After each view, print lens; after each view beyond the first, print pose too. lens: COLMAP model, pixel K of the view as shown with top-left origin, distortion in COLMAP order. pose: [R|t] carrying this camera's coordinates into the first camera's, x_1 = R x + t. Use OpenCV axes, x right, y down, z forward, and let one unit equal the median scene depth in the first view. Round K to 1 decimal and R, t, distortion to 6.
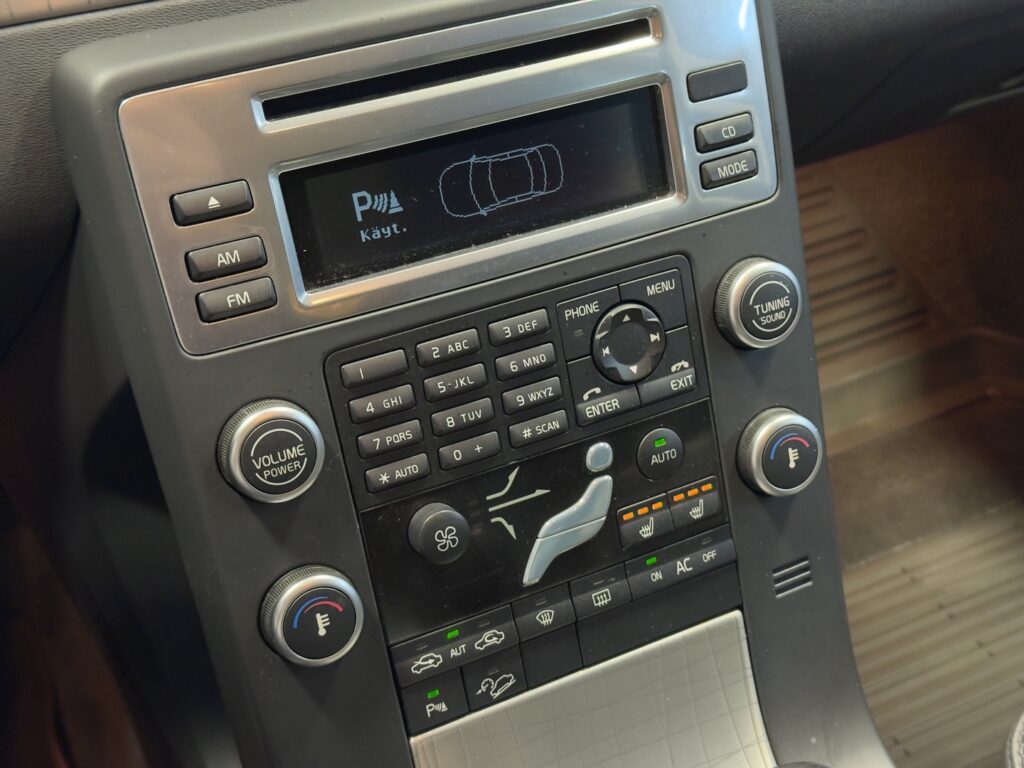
lens RADIAL K [[1452.0, 0, 512.0], [0, 1452.0, 384.0], [0, 0, 1]] dist [0.184685, -0.784409]
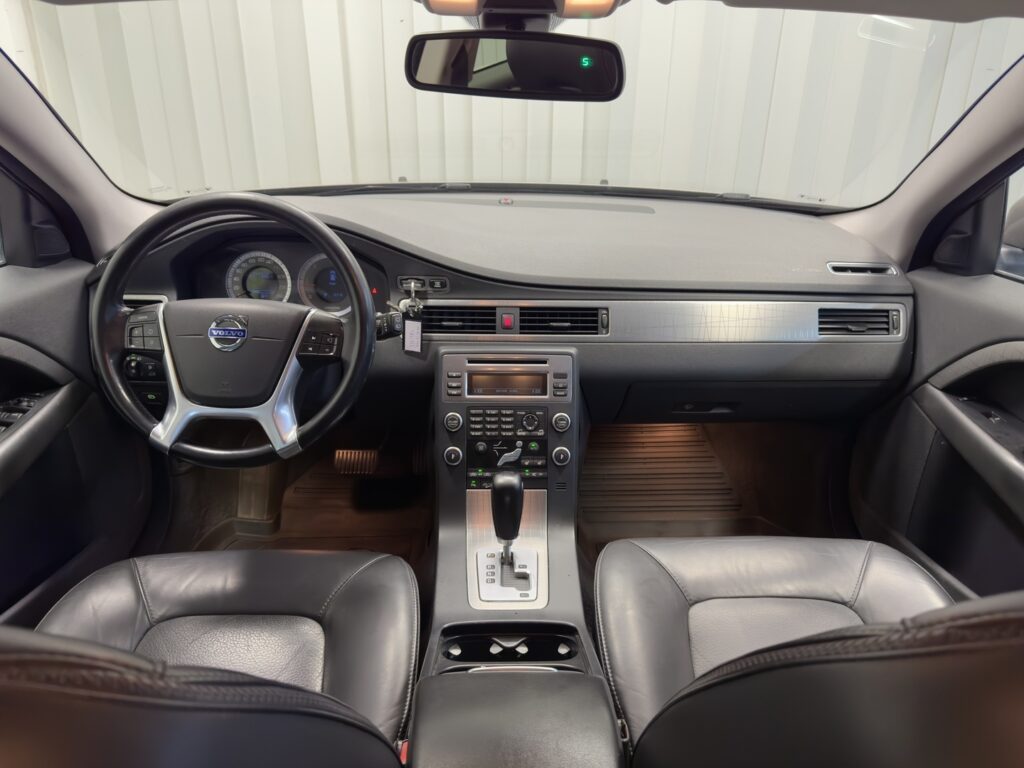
lens RADIAL K [[712.0, 0, 512.0], [0, 712.0, 384.0], [0, 0, 1]] dist [0.097749, -0.124485]
pose [[0.906965, 0.171984, -0.384495, 0.935331], [-0.271516, 0.936592, -0.221527, 0.403002], [0.322016, 0.305313, 0.896153, -1.216465]]
